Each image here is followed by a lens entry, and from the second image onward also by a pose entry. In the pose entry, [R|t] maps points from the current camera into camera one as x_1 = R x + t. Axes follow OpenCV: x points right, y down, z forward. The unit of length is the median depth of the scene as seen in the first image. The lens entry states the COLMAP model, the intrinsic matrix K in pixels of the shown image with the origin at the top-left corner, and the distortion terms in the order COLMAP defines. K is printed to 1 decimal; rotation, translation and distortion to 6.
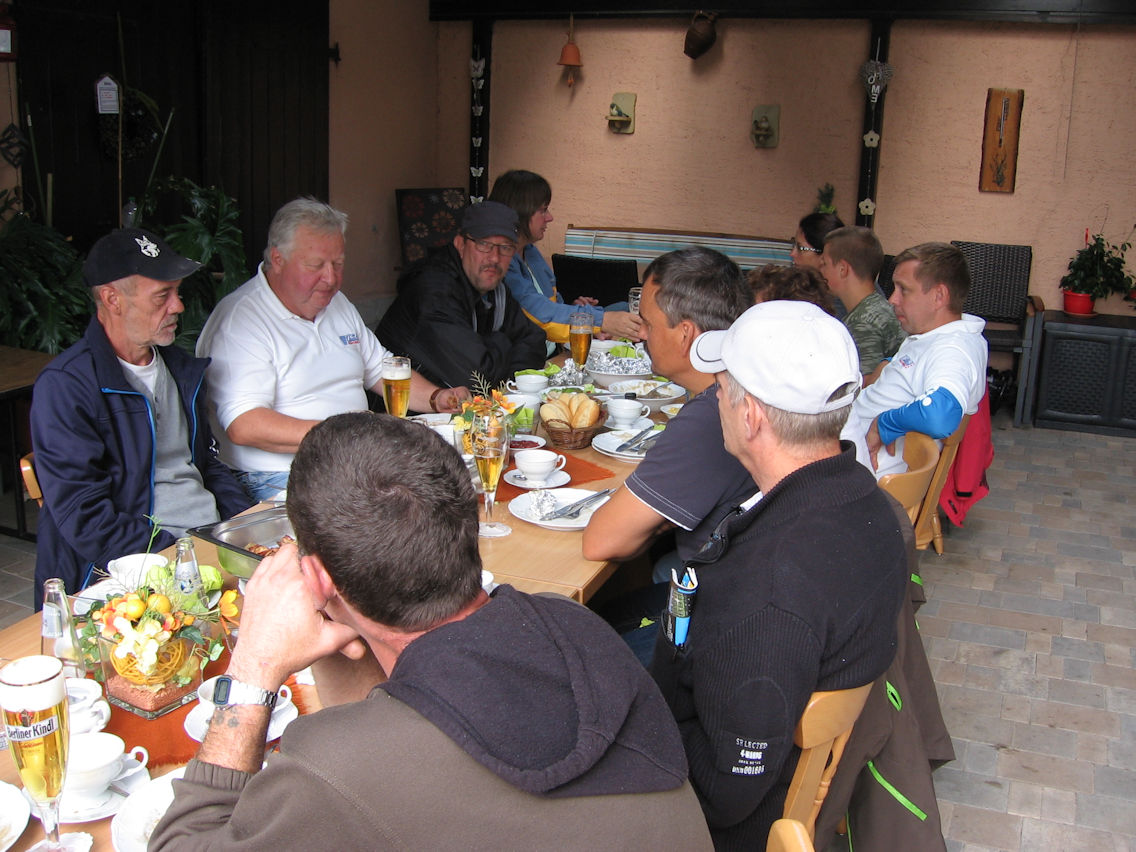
lens RADIAL K [[1191.4, 0, 568.0], [0, 1191.4, 426.0], [0, 0, 1]] dist [-0.112978, 0.029181]
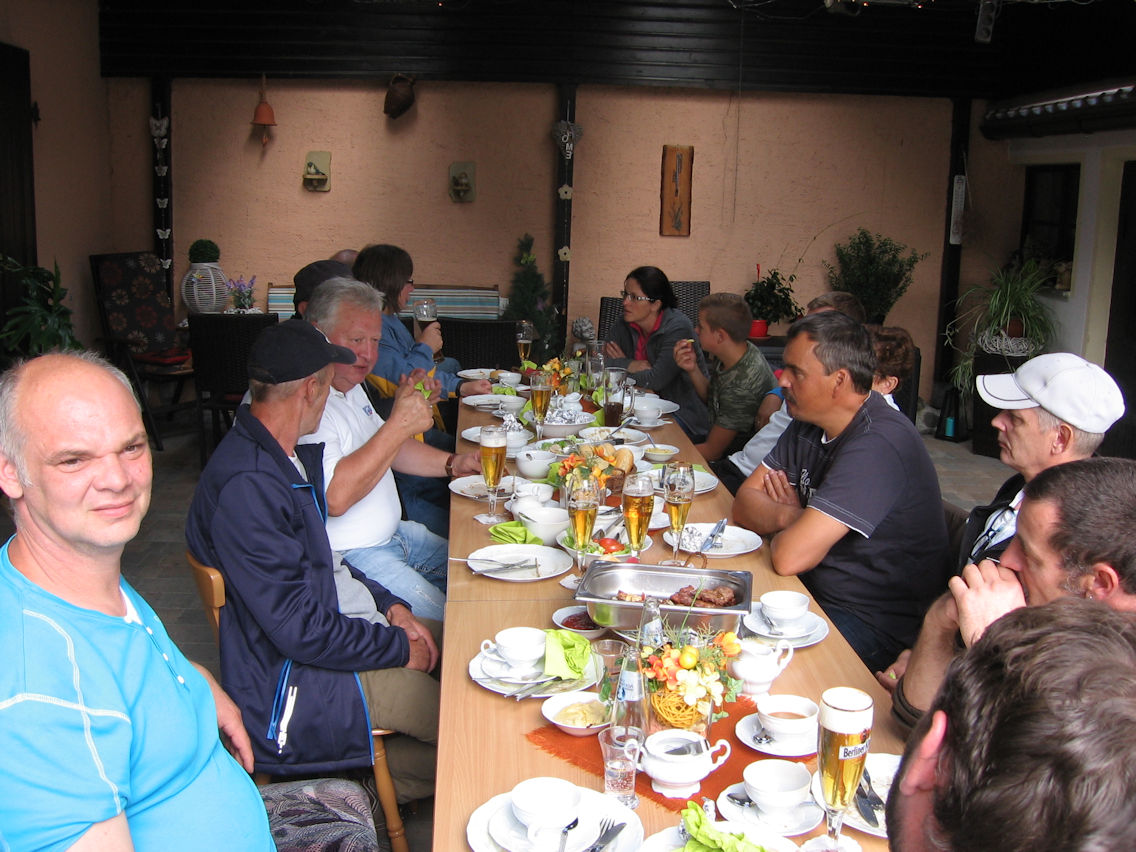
lens RADIAL K [[1171.2, 0, 568.0], [0, 1171.2, 426.0], [0, 0, 1]] dist [-0.112682, 0.044669]
pose [[0.903381, -0.095166, 0.418146, -0.211082], [0.108589, 0.994052, -0.008365, -0.017413], [-0.414863, 0.052963, 0.908341, 0.021615]]
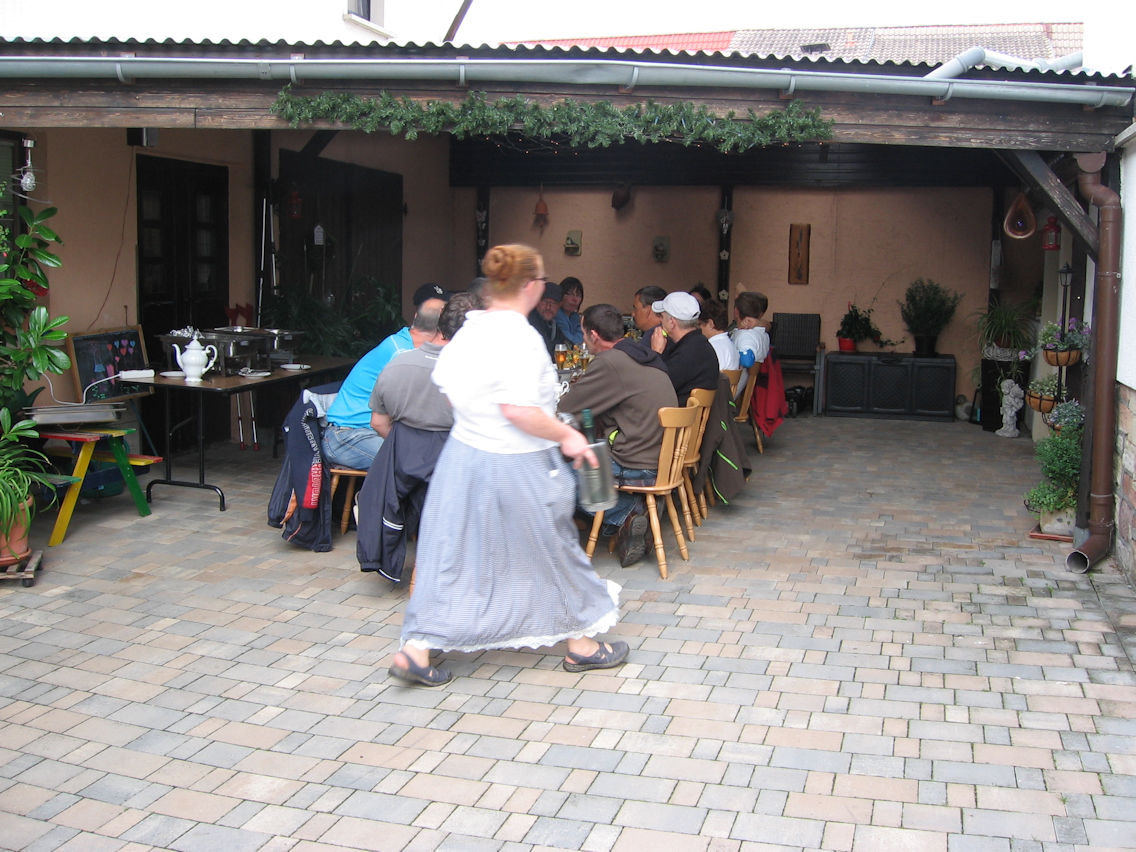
lens RADIAL K [[1191.4, 0, 568.0], [0, 1191.4, 426.0], [0, 0, 1]] dist [-0.112978, 0.029181]
pose [[0.995288, -0.027660, 0.092931, -0.129543], [0.037442, 0.993743, -0.105226, 0.169054], [-0.089439, 0.108209, 0.990097, -0.634287]]
